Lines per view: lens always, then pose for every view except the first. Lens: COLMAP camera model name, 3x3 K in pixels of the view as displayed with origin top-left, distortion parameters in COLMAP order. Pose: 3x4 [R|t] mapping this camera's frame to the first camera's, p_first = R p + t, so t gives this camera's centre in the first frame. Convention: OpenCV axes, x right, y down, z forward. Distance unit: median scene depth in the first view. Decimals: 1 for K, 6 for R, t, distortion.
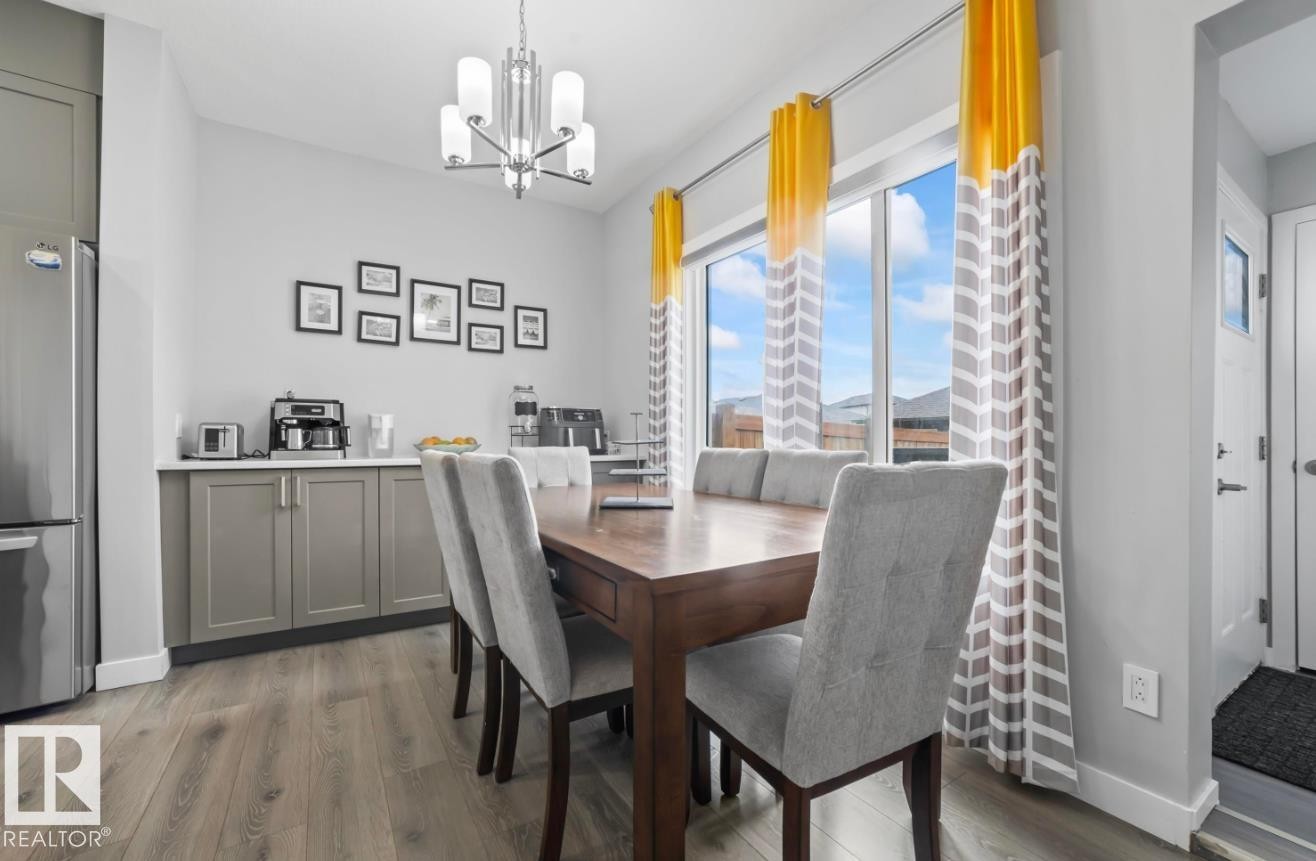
lens RADIAL K [[533.7, 0, 652.7], [0, 533.7, 454.0], [0, 0, 1]] dist [-0.033599, 0.016836]
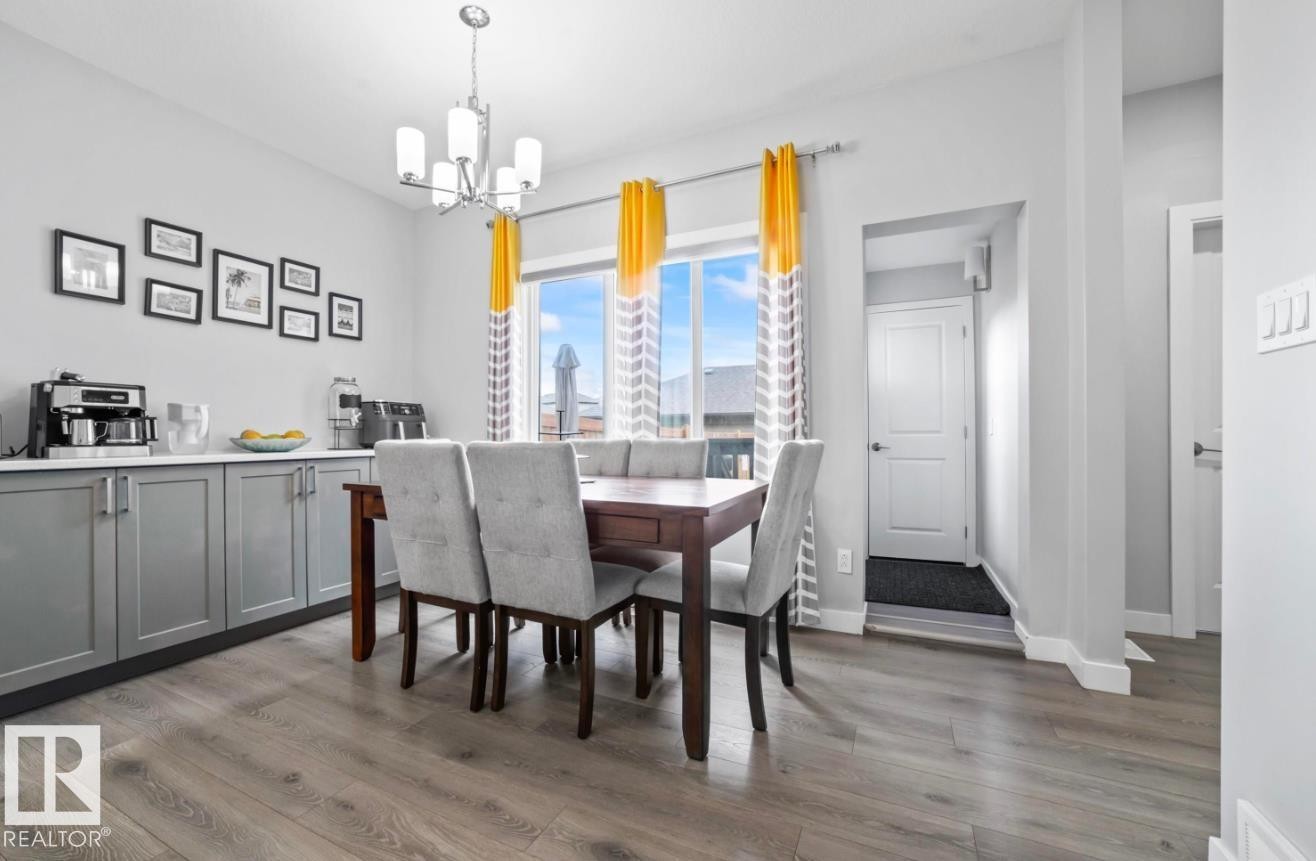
lens RADIAL K [[533.7, 0, 652.7], [0, 533.7, 454.0], [0, 0, 1]] dist [-0.033599, 0.016836]
pose [[0.841301, -0.023676, 0.540048, -0.364381], [0.019642, 0.999720, 0.013229, 0.010456], [-0.540210, -0.000522, 0.841530, -0.130492]]
